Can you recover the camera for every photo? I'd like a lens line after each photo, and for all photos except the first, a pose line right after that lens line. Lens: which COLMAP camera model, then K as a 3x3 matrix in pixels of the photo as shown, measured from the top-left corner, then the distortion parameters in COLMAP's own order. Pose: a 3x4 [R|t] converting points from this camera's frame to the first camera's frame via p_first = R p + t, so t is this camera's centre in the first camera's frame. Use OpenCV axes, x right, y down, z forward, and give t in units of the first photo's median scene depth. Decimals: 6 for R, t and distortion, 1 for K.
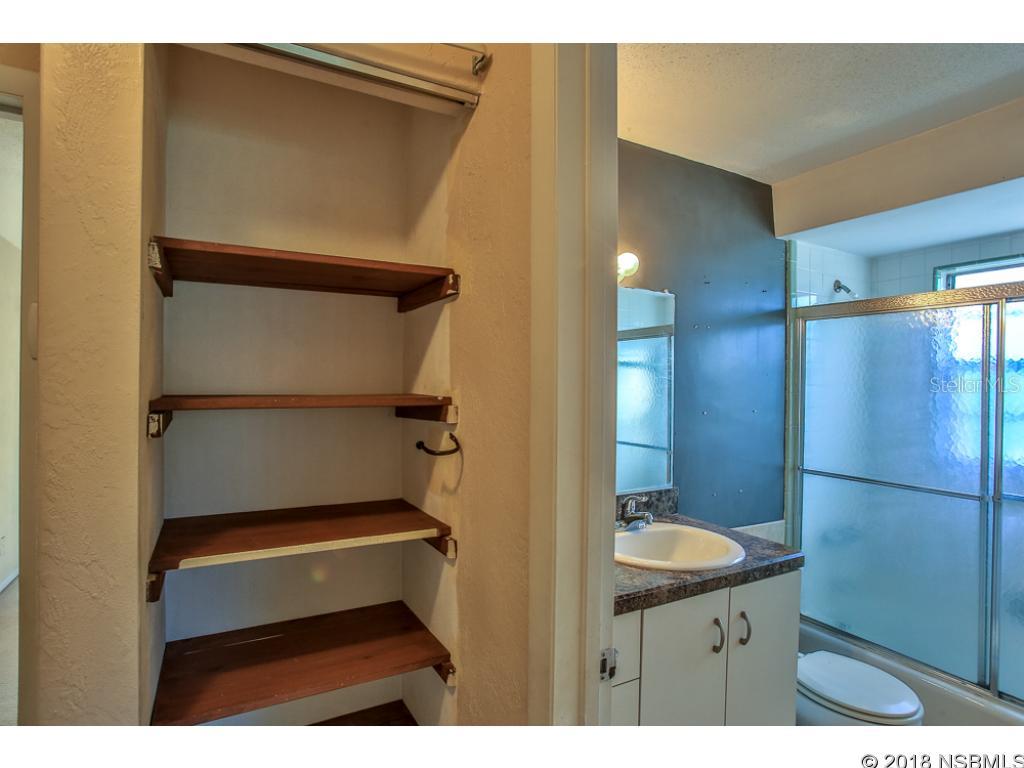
lens RADIAL K [[559.3, 0, 500.9], [0, 559.3, 387.3], [0, 0, 1]] dist [-0.049926, 0.023526]
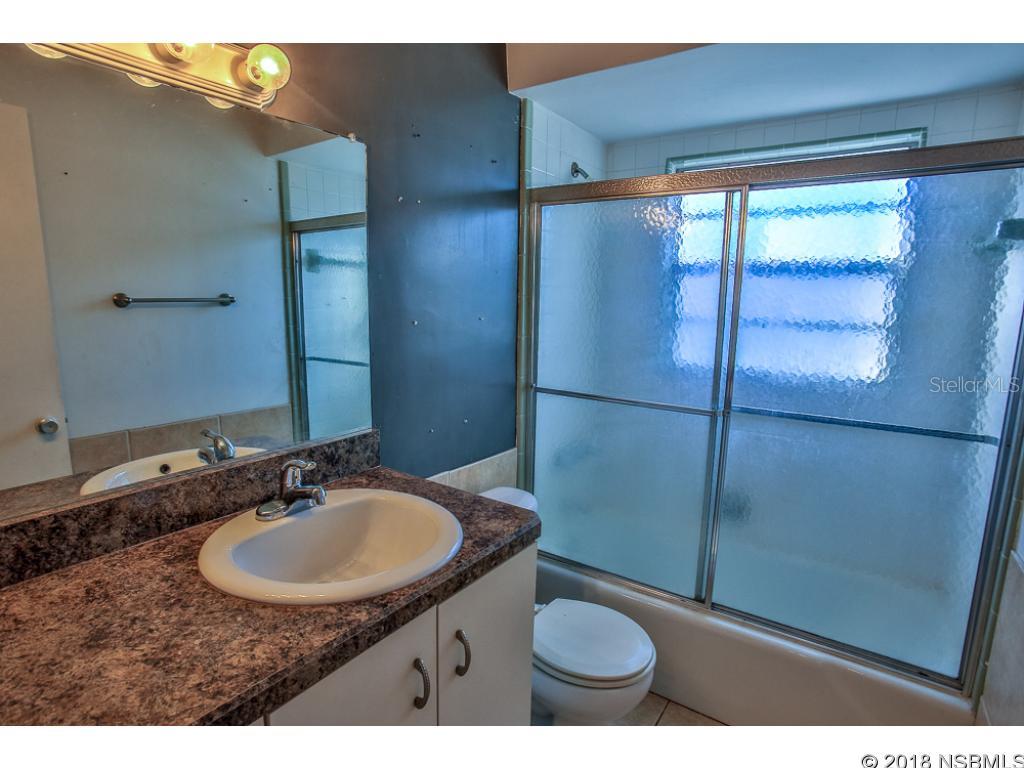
lens RADIAL K [[559.3, 0, 511.3], [0, 559.3, 389.4], [0, 0, 1]] dist [-0.049926, 0.023526]
pose [[0.894466, -0.070150, 0.441599, 0.165584], [-0.004410, 0.986184, 0.165592, 0.012326], [-0.447114, -0.150064, 0.881799, 0.320306]]
